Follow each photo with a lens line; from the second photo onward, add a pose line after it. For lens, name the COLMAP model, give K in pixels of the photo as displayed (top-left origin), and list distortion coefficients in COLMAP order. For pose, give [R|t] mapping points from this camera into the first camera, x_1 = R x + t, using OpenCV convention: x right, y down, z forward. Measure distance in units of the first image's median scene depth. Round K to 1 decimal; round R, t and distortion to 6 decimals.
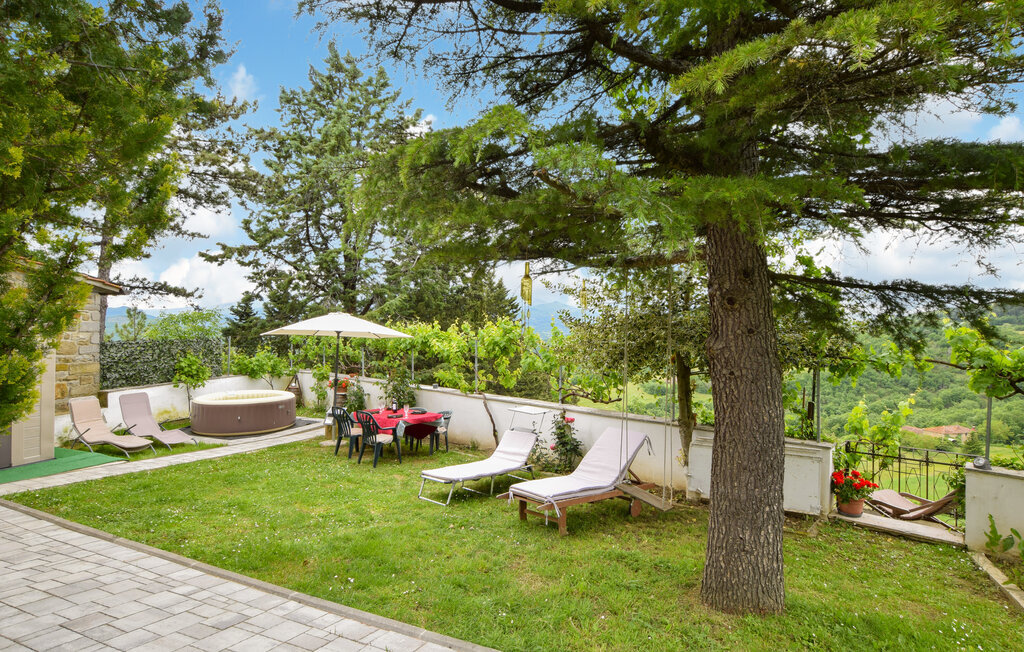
lens RADIAL K [[506.1, 0, 512.0], [0, 506.1, 326.0], [0, 0, 1]] dist [-0.041088, 0.015578]
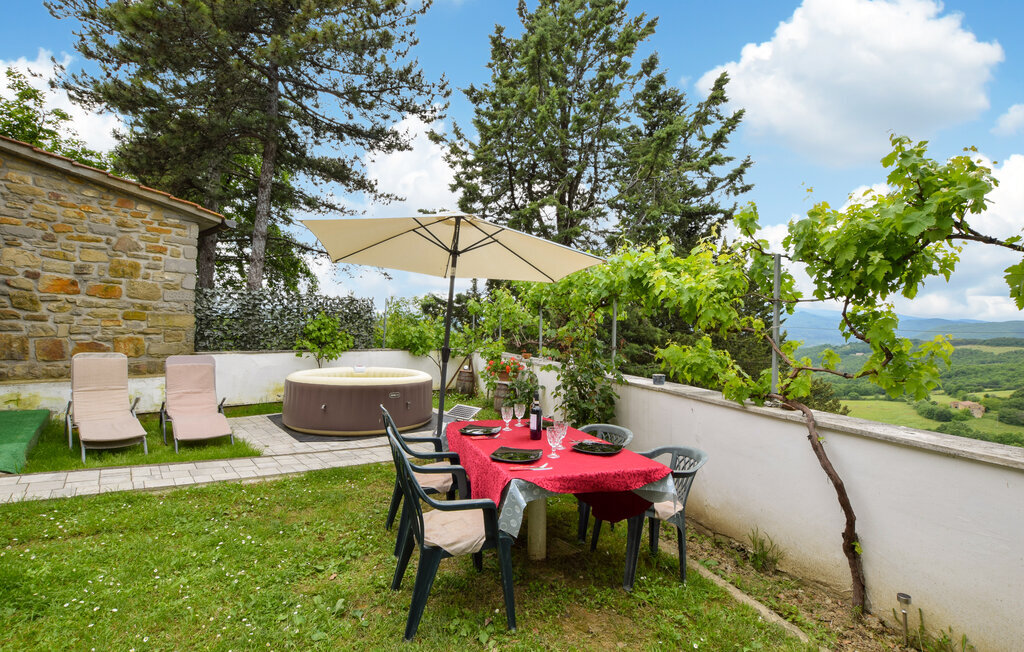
lens RADIAL K [[443.0, 0, 515.2], [0, 443.0, 332.4], [0, 0, 1]] dist [-0.024112, 0.000392]
pose [[0.881837, 0.024420, -0.470922, -0.079399], [-0.025390, 0.999668, 0.004293, 0.077849], [0.470871, 0.008171, 0.882164, 0.587301]]
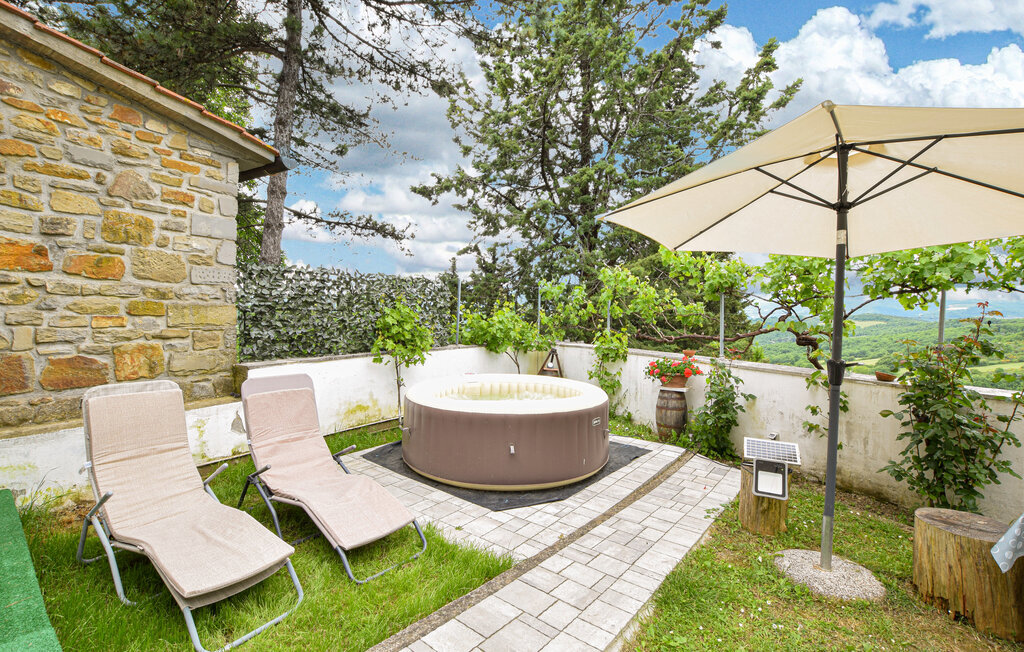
lens RADIAL K [[439.0, 0, 508.3], [0, 439.0, 325.0], [0, 0, 1]] dist [-0.021870, 0.000835]
pose [[0.947408, 0.022053, -0.319268, -0.408725], [-0.013947, 0.999520, 0.027654, 0.070830], [0.319725, -0.021747, 0.947261, 0.625392]]
